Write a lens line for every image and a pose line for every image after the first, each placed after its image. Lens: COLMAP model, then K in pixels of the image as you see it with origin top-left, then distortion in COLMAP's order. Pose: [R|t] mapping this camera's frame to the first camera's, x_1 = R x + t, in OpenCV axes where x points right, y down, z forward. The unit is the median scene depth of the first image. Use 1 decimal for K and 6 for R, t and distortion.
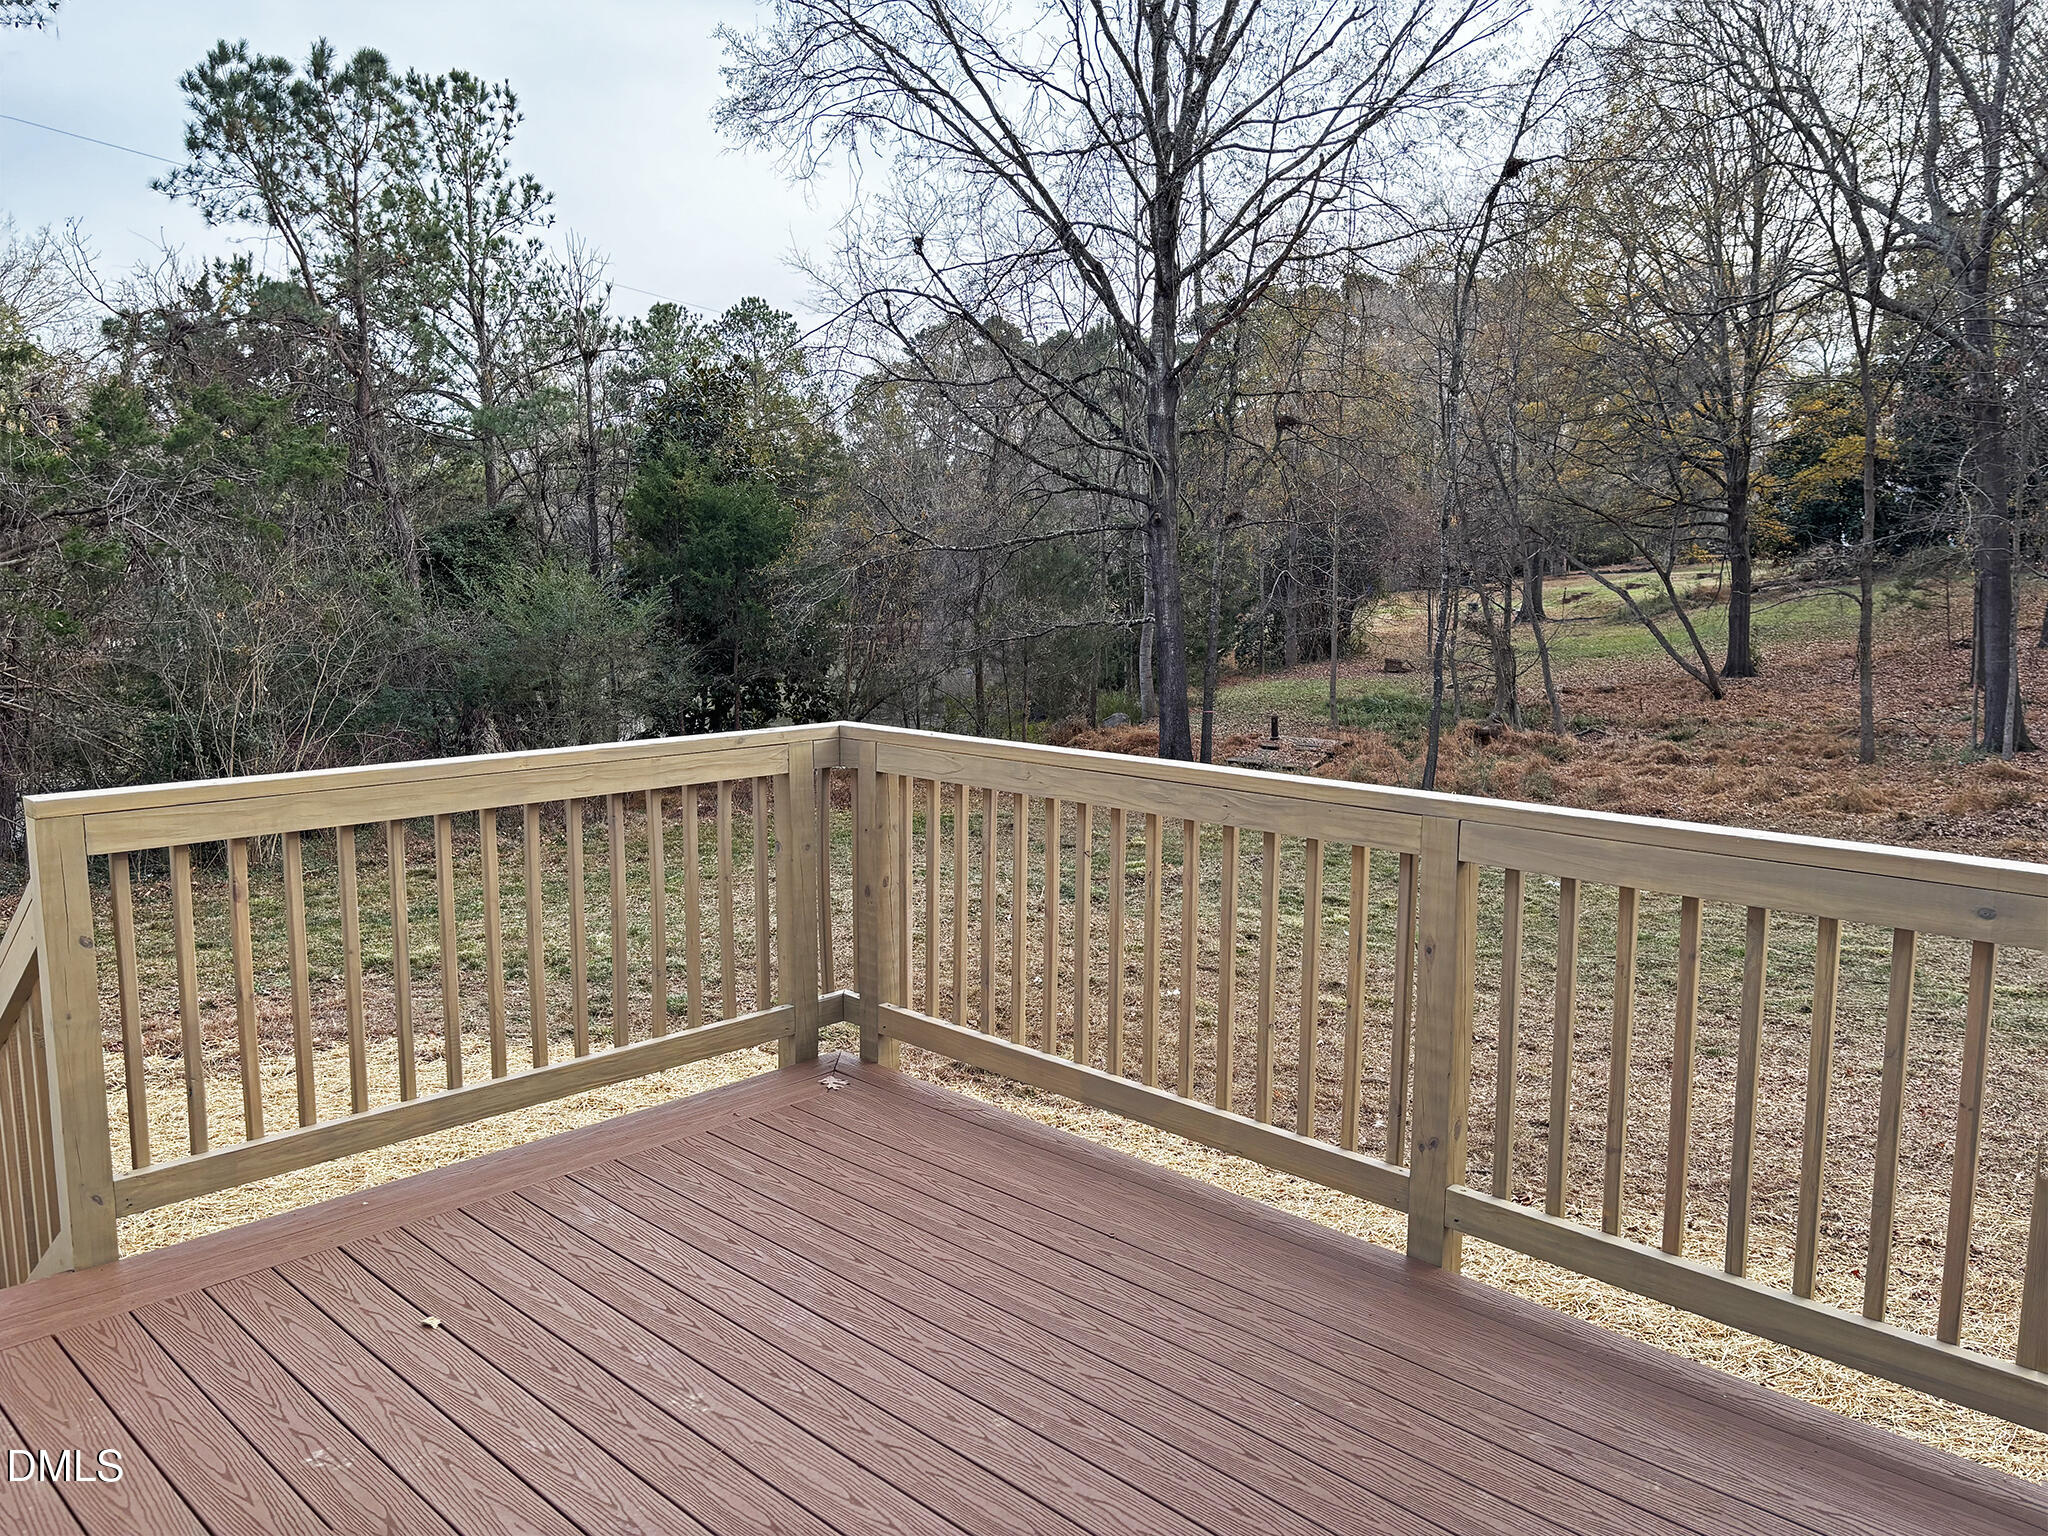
lens RADIAL K [[1576.0, 0, 1024.9], [0, 1576.0, 758.8], [0, 0, 1]] dist [0.106606, -0.104685]
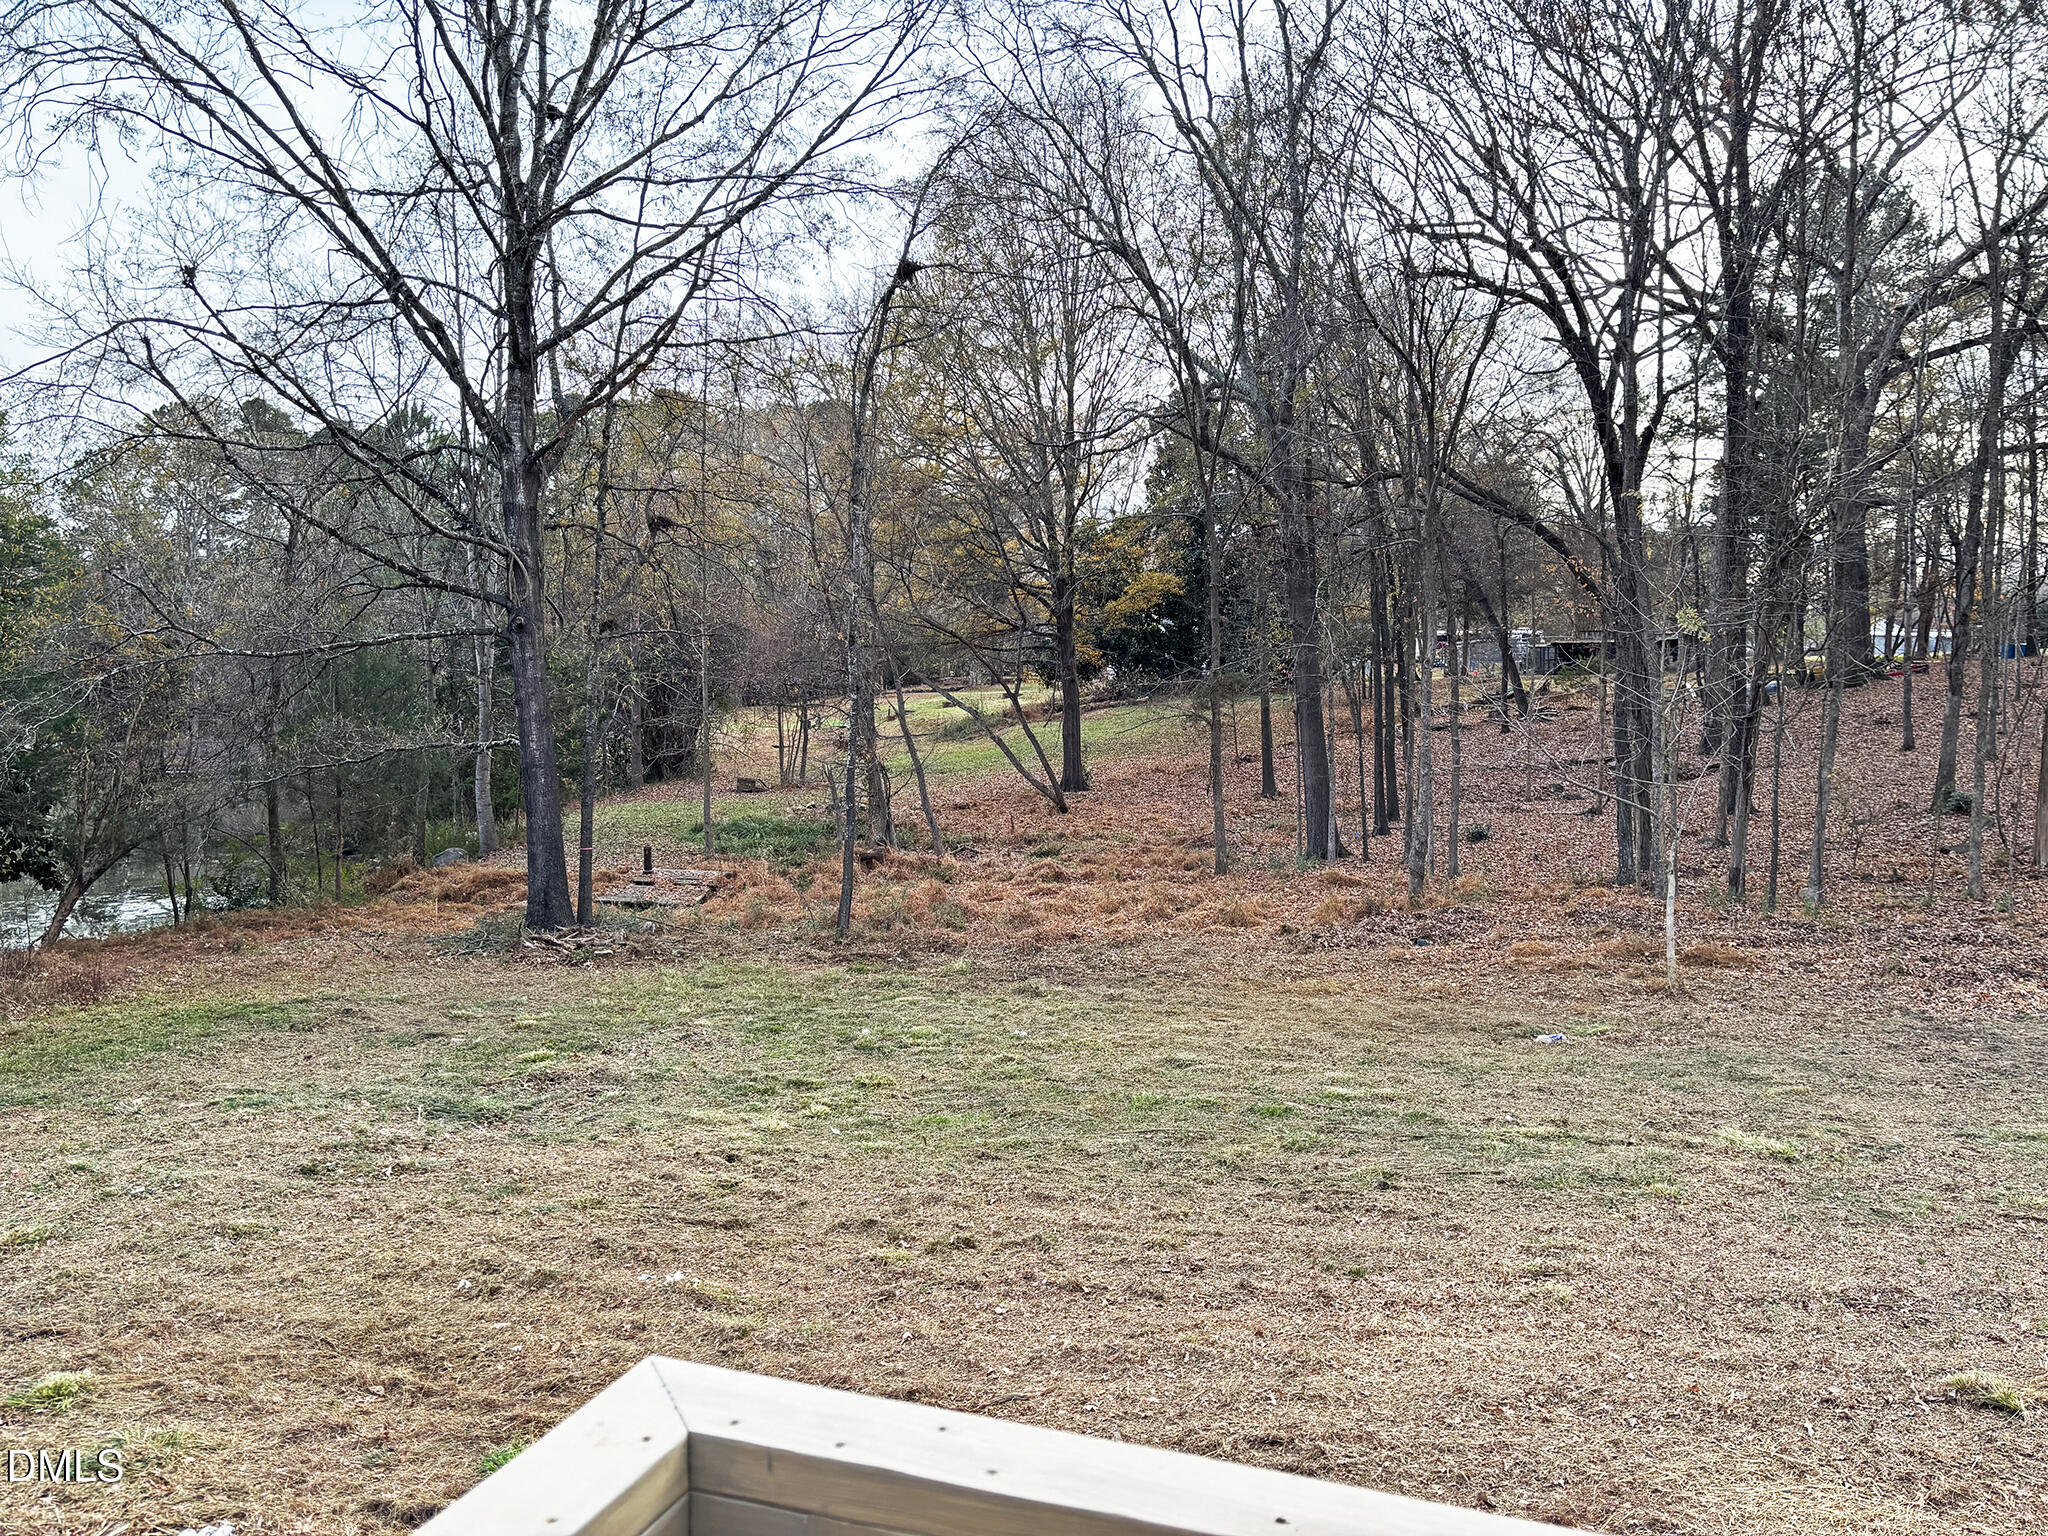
lens RADIAL K [[1576.0, 0, 1024.9], [0, 1576.0, 758.8], [0, 0, 1]] dist [0.106606, -0.104685]
pose [[0.909938, -0.012723, 0.414549, -0.024830], [0.042496, 0.997129, -0.062675, -0.014365], [-0.412561, 0.074647, 0.907866, 0.115986]]
